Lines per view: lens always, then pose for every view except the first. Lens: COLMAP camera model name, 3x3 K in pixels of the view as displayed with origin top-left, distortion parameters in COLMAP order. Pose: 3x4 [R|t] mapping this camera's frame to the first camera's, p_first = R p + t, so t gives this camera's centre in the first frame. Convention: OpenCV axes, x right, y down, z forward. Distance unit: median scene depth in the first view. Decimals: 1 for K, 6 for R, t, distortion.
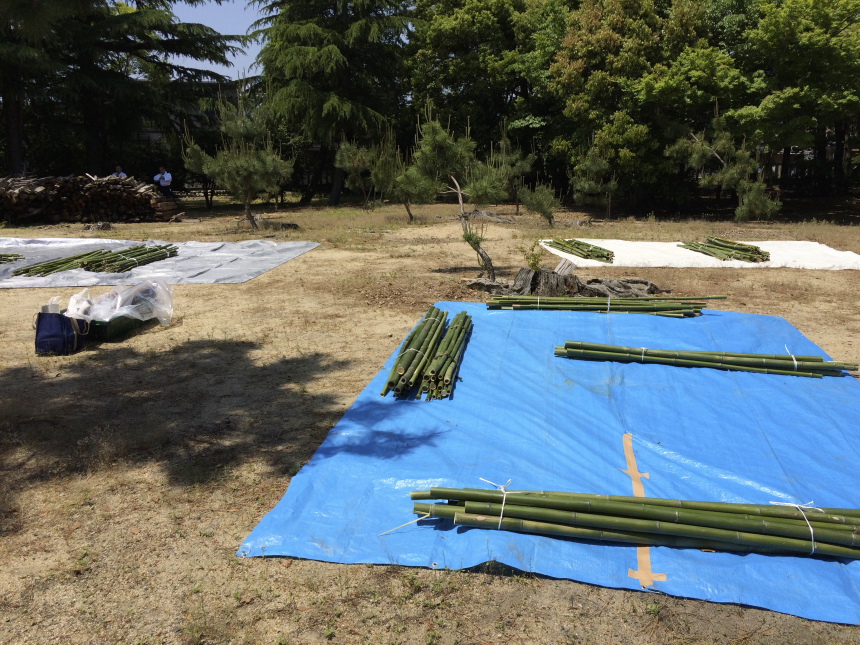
lens RADIAL K [[738.0, 0, 435.0], [0, 738.0, 315.4], [0, 0, 1]] dist [0.084814, -0.128919]
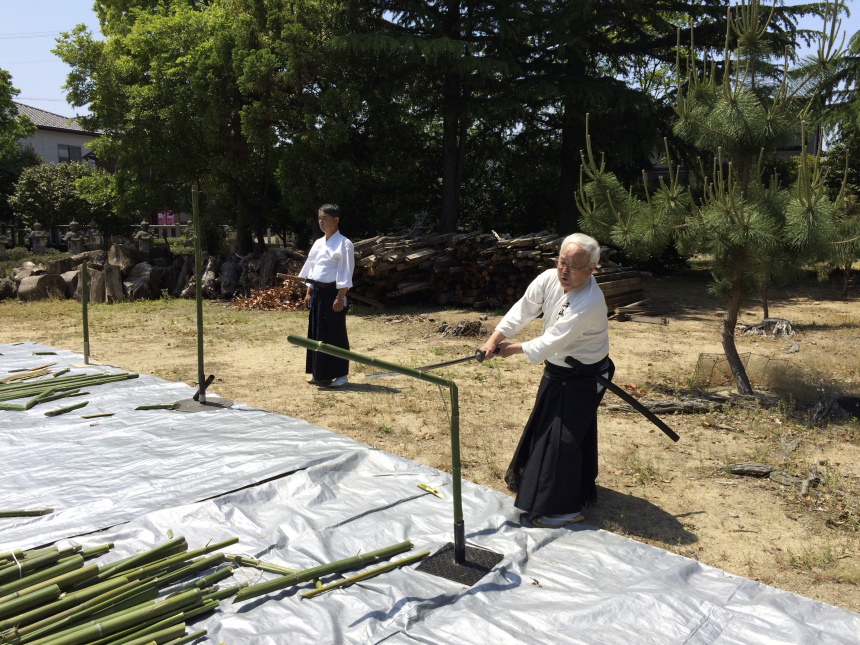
lens RADIAL K [[738.0, 0, 435.0], [0, 738.0, 315.4], [0, 0, 1]] dist [0.084814, -0.128919]
pose [[0.744844, 0.096707, -0.660193, -0.096970], [-0.129339, 0.991600, -0.000672, -0.115692], [0.654583, 0.085889, 0.751096, 0.529041]]
